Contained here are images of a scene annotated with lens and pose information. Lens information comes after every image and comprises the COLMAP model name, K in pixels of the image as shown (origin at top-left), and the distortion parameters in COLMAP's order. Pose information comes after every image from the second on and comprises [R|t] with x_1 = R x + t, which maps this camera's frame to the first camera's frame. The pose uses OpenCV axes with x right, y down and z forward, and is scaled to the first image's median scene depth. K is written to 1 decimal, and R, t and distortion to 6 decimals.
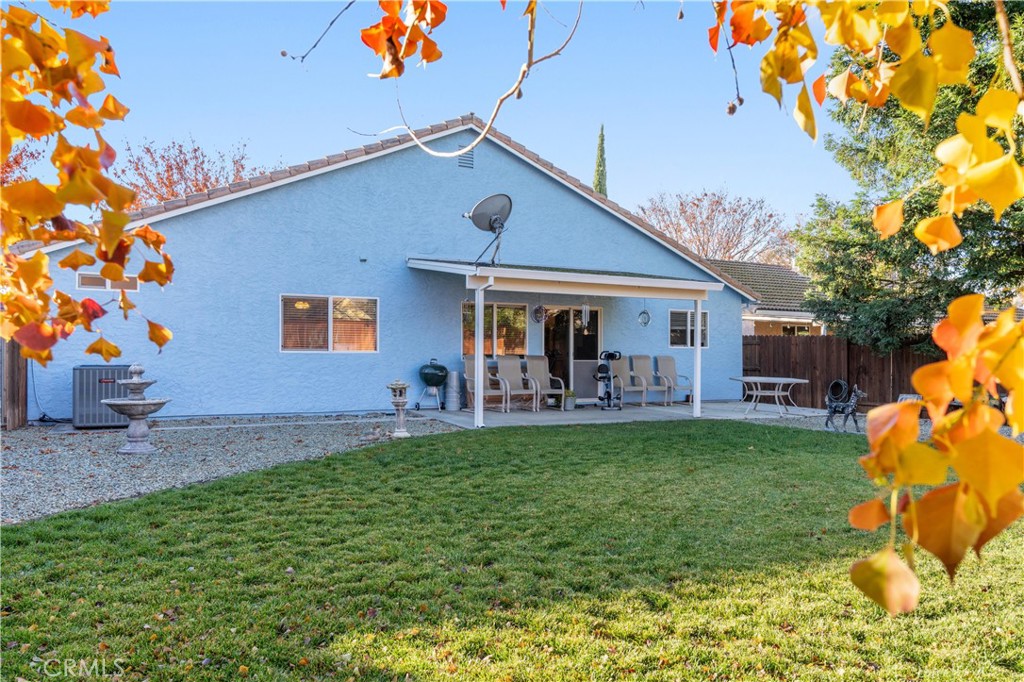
lens RADIAL K [[844.5, 0, 732.4], [0, 844.5, 351.8], [0, 0, 1]] dist [0.007684, 0.004890]
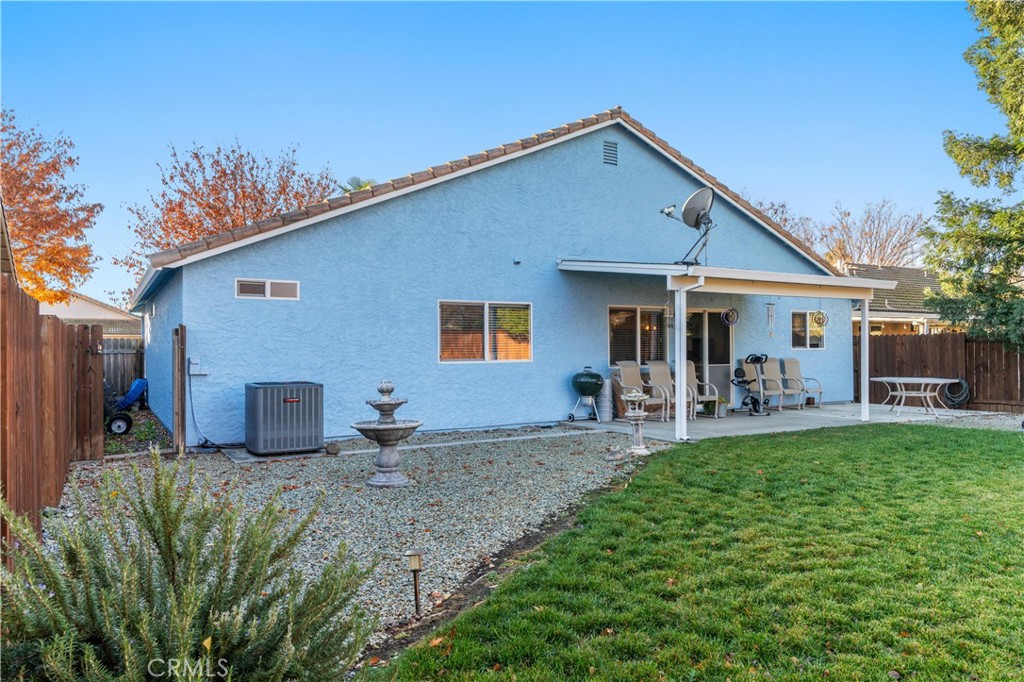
lens RADIAL K [[726.1, 0, 547.8], [0, 726.1, 343.3], [0, 0, 1]] dist [0.009818, 0.001990]
pose [[0.997192, -0.020971, 0.071884, -0.461270], [0.021915, 0.999683, -0.012368, -0.008728], [-0.071602, 0.013909, 0.997336, 0.199520]]
